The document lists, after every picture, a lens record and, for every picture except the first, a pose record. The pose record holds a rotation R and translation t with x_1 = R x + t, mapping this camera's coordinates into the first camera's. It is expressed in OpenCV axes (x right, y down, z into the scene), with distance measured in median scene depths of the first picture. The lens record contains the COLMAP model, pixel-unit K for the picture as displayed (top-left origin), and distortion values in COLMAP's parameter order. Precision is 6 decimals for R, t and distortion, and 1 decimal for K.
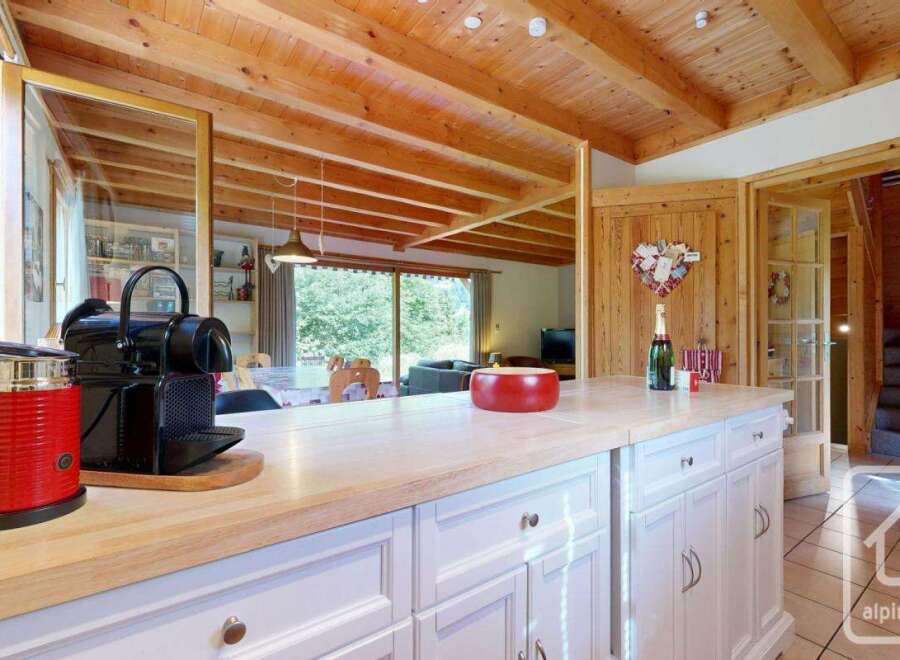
lens RADIAL K [[431.0, 0, 448.5], [0, 431.0, 333.1], [0, 0, 1]] dist [0.000790, -0.000169]
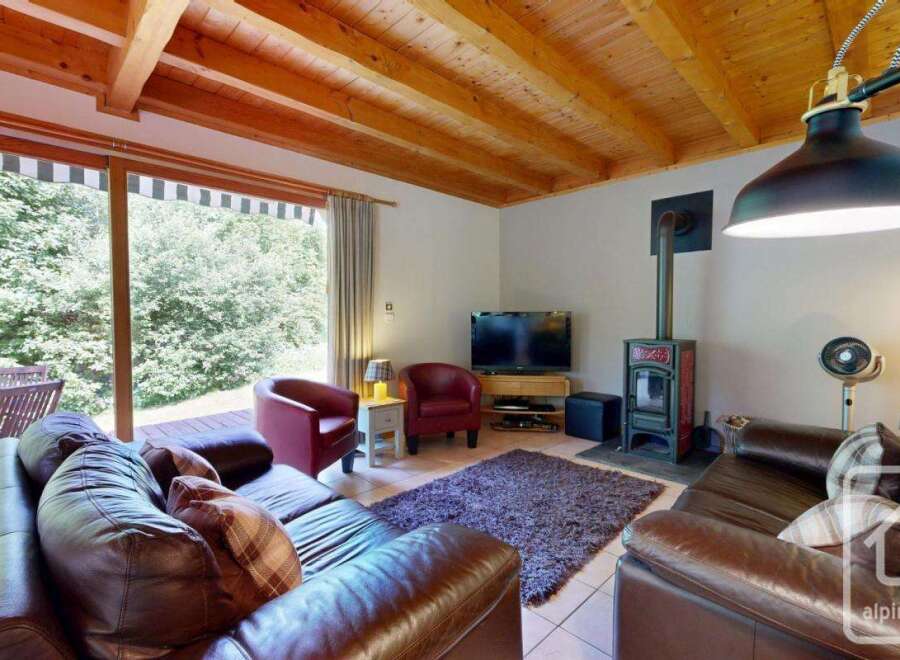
lens RADIAL K [[431.0, 0, 448.5], [0, 431.0, 333.1], [0, 0, 1]] dist [0.000790, -0.000169]
pose [[0.989057, -0.007071, 0.147364, 0.100475], [0.002209, 0.999448, 0.033136, -0.001041], [-0.147517, -0.032448, 0.988527, 0.436829]]
